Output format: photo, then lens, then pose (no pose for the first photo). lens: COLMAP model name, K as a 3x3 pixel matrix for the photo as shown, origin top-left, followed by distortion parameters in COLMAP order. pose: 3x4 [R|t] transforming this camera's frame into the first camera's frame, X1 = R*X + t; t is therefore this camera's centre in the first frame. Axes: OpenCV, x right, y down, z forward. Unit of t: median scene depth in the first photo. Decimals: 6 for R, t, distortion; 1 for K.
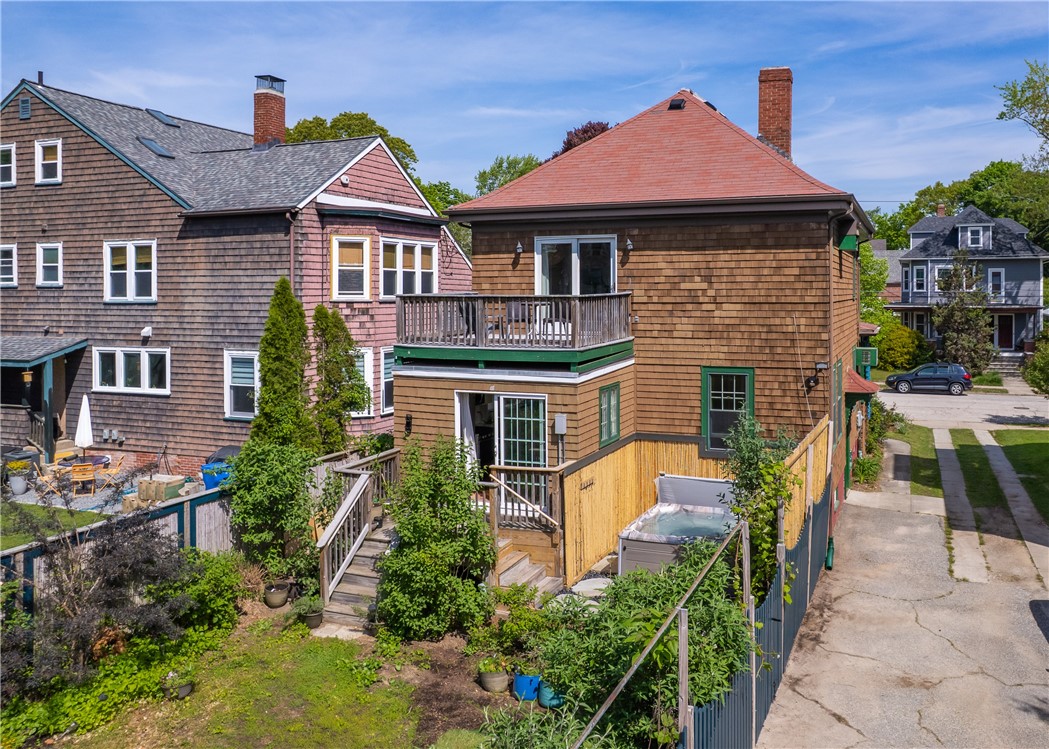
lens RADIAL K [[858.3, 0, 603.5], [0, 858.3, 288.4], [0, 0, 1]] dist [-0.058847, 0.014035]
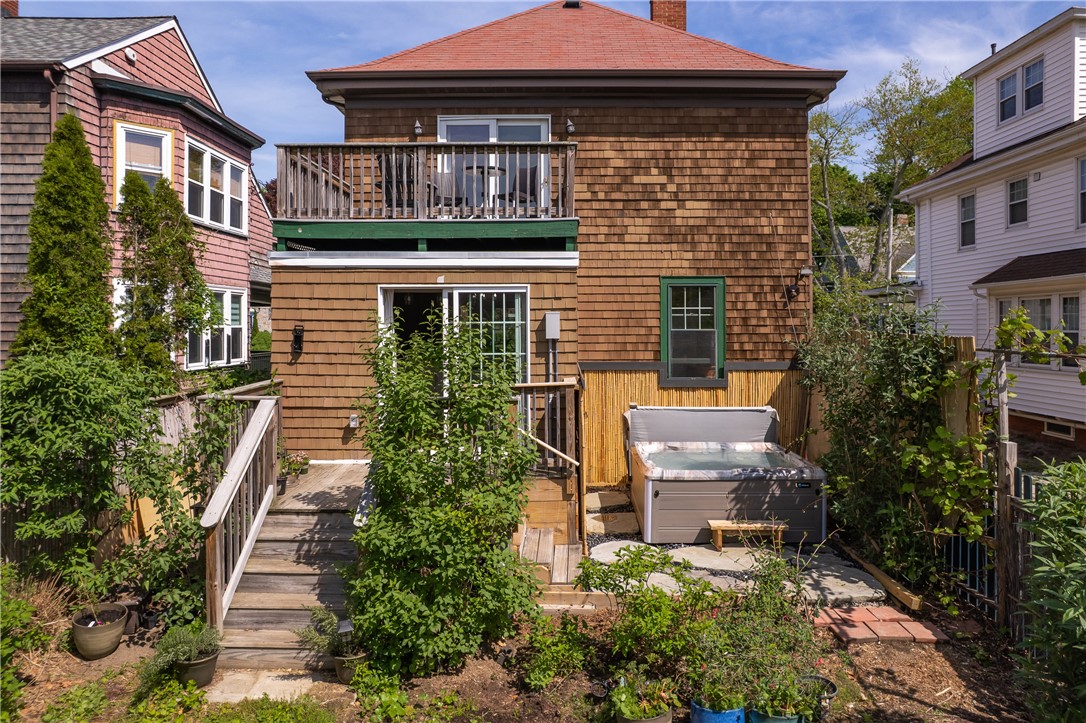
lens RADIAL K [[715.1, 0, 555.0], [0, 715.1, 322.7], [0, 0, 1]] dist [-0.071388, 0.064878]
pose [[0.939605, 0.001775, 0.342256, -0.216830], [-0.000859, 0.999996, -0.002829, 0.138571], [-0.342260, 0.002364, 0.939602, 0.398920]]
